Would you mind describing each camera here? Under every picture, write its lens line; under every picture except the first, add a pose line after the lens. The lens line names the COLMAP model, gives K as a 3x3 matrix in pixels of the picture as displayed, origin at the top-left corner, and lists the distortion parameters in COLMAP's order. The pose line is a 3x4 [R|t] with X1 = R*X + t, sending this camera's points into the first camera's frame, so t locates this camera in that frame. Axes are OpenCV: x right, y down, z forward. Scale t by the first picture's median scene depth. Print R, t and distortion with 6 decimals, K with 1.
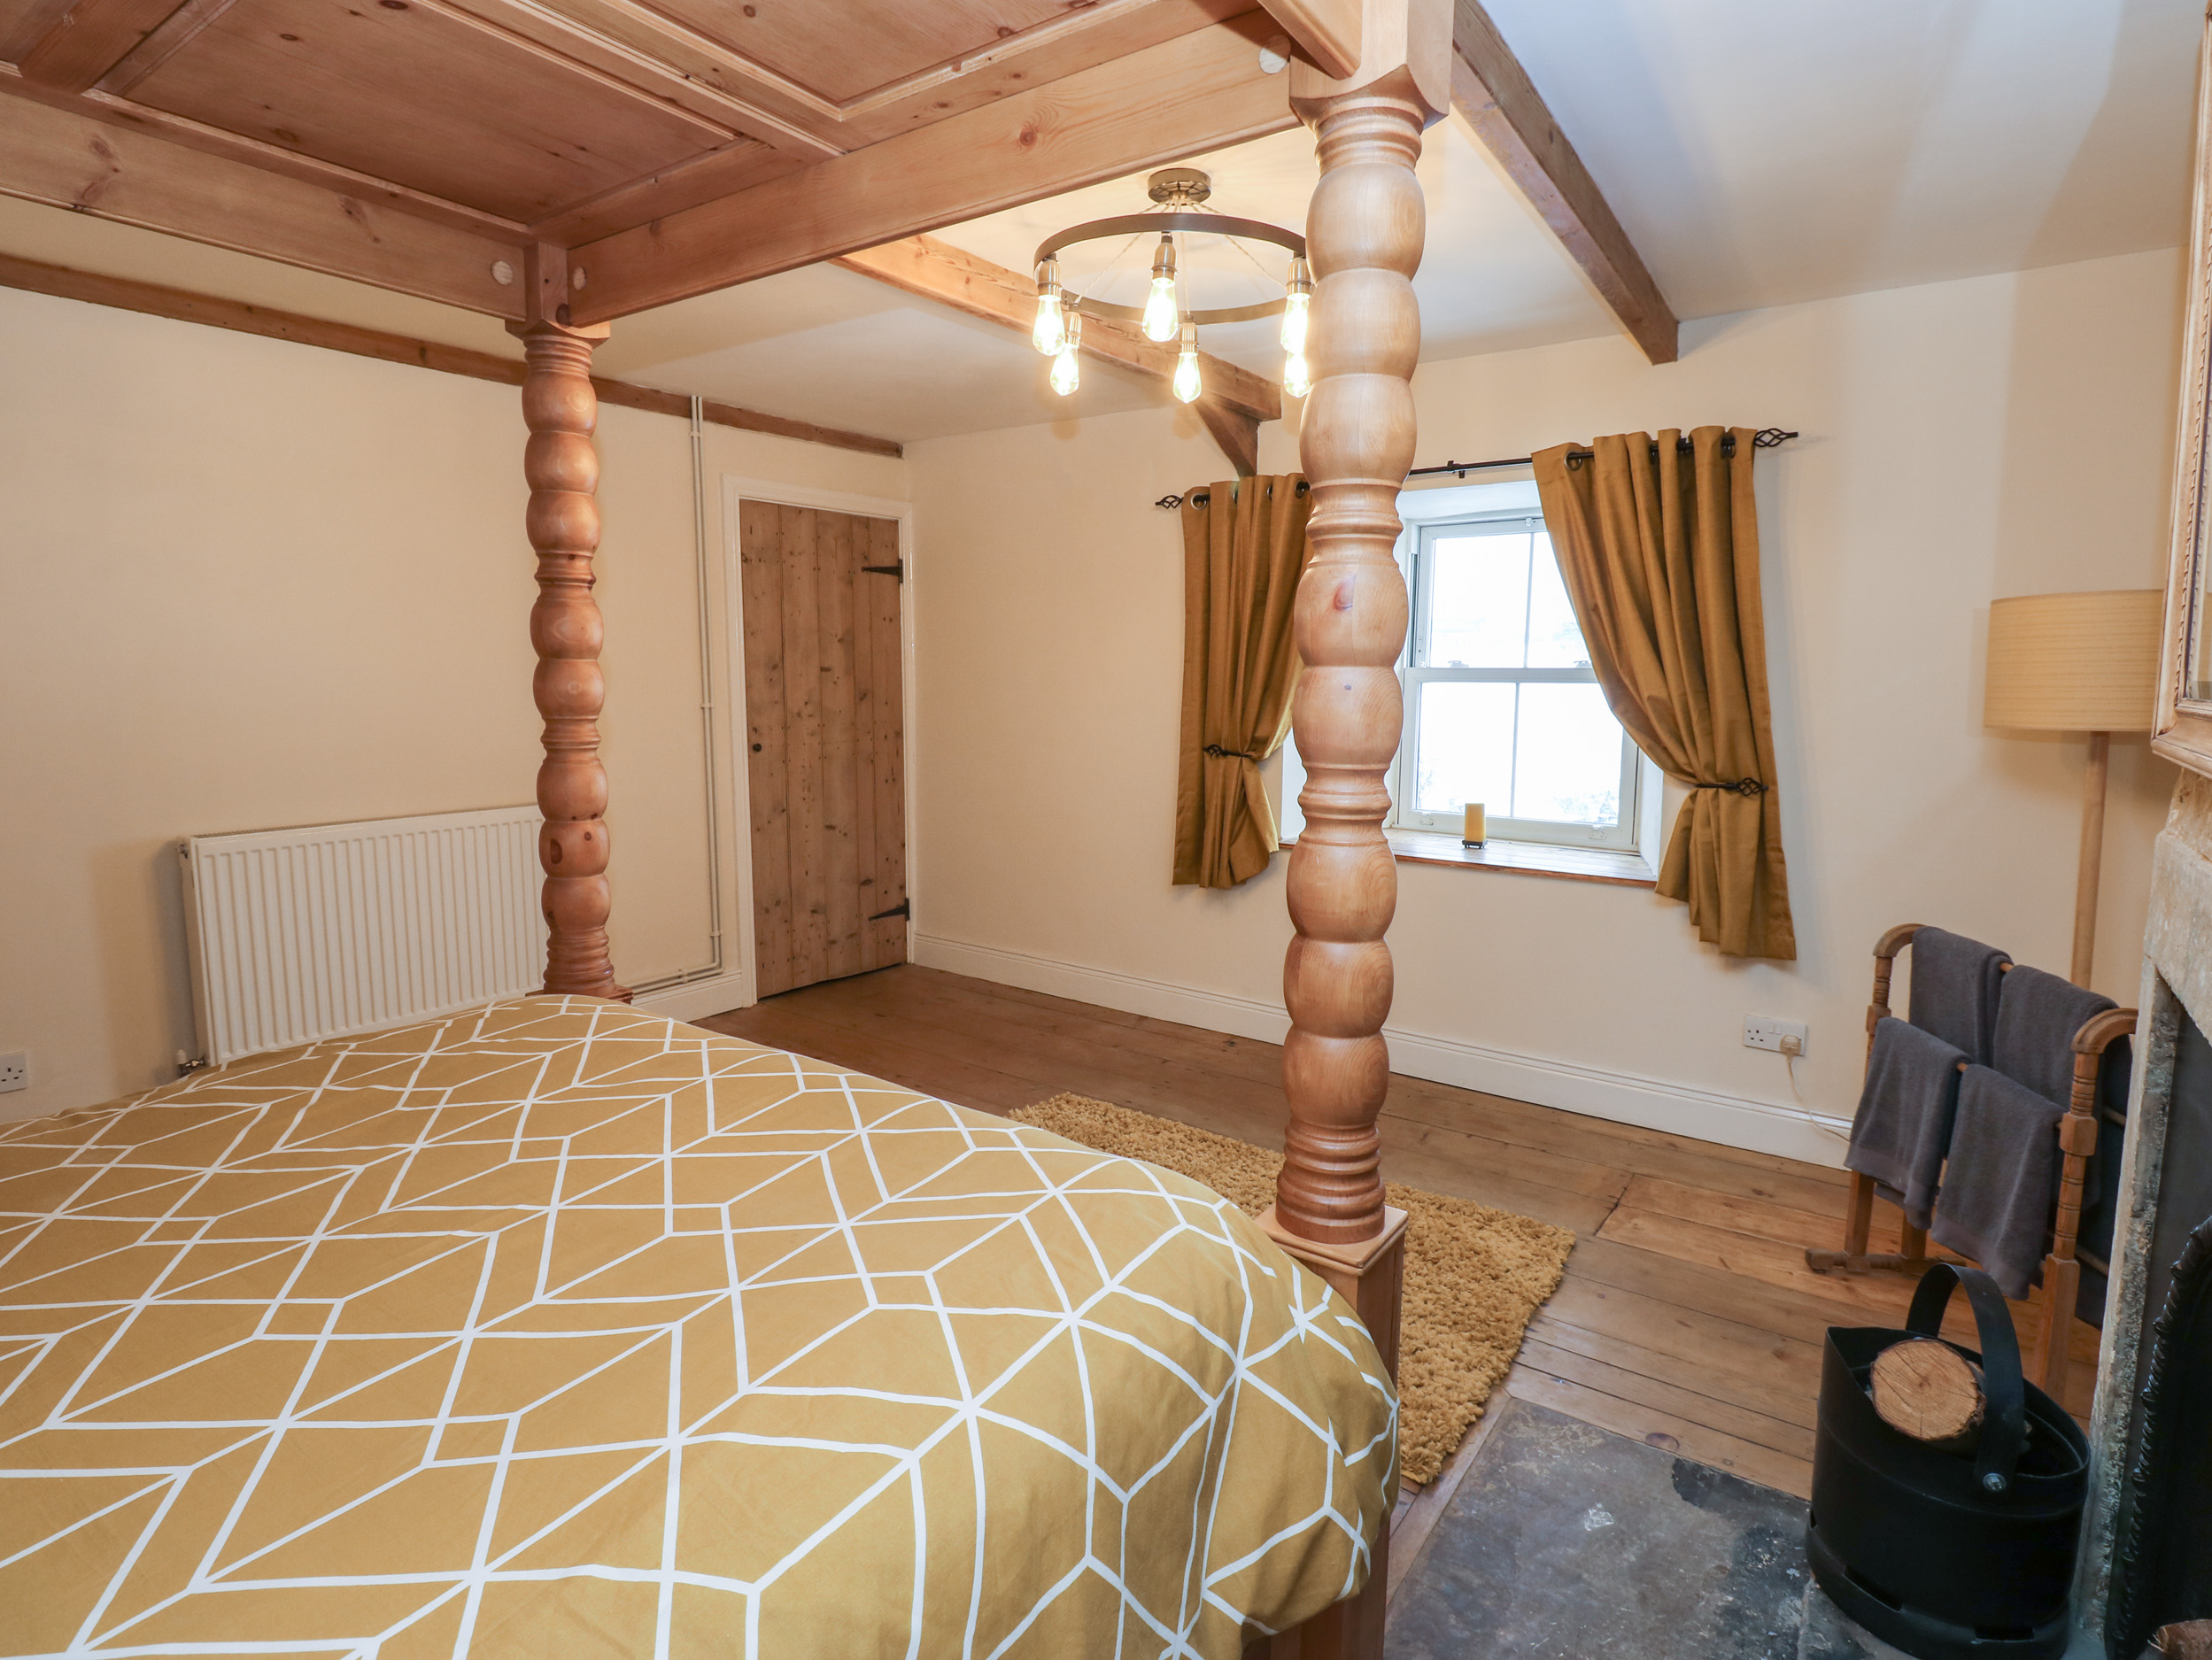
lens RADIAL K [[1179.2, 0, 1109.7], [0, 1179.2, 812.7], [0, 0, 1]] dist [0.003563, -0.015024]
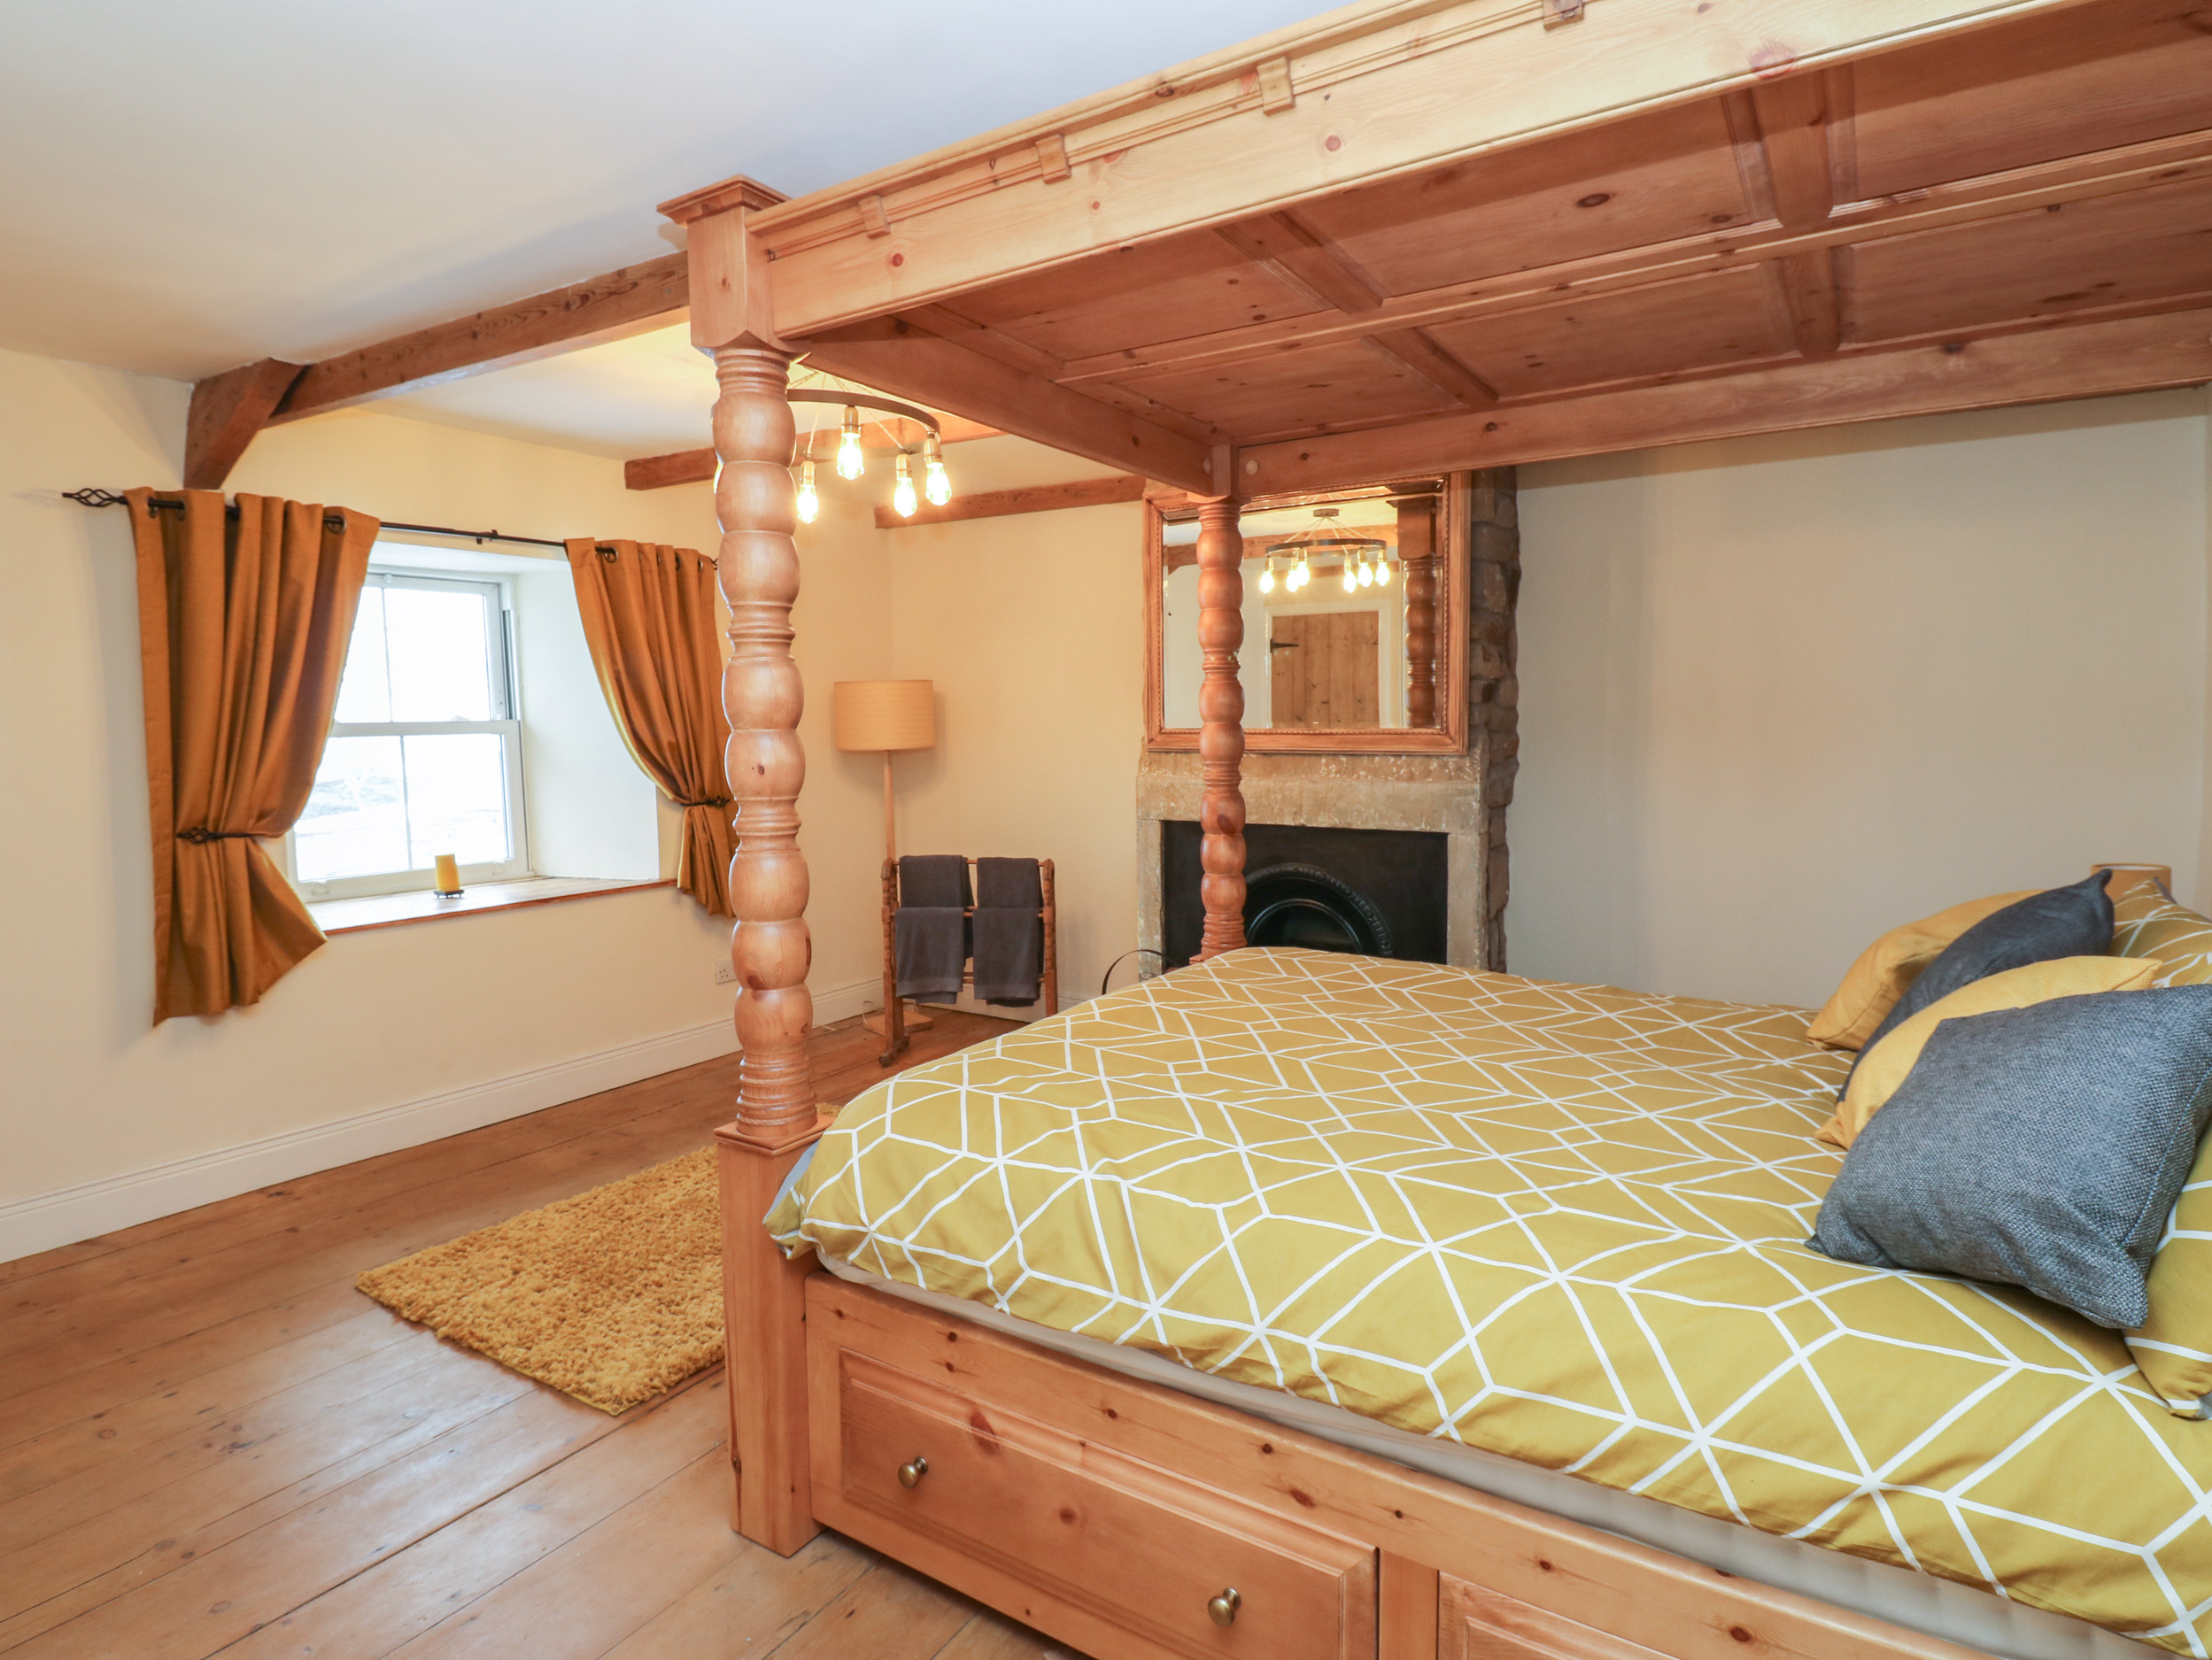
lens RADIAL K [[1179.2, 0, 1109.7], [0, 1179.2, 812.7], [0, 0, 1]] dist [0.003563, -0.015024]
pose [[-0.038517, -0.088122, 0.995365, -0.741014], [0.132096, 0.986913, 0.092485, -0.063257], [-0.990488, 0.135046, -0.026372, 0.460741]]
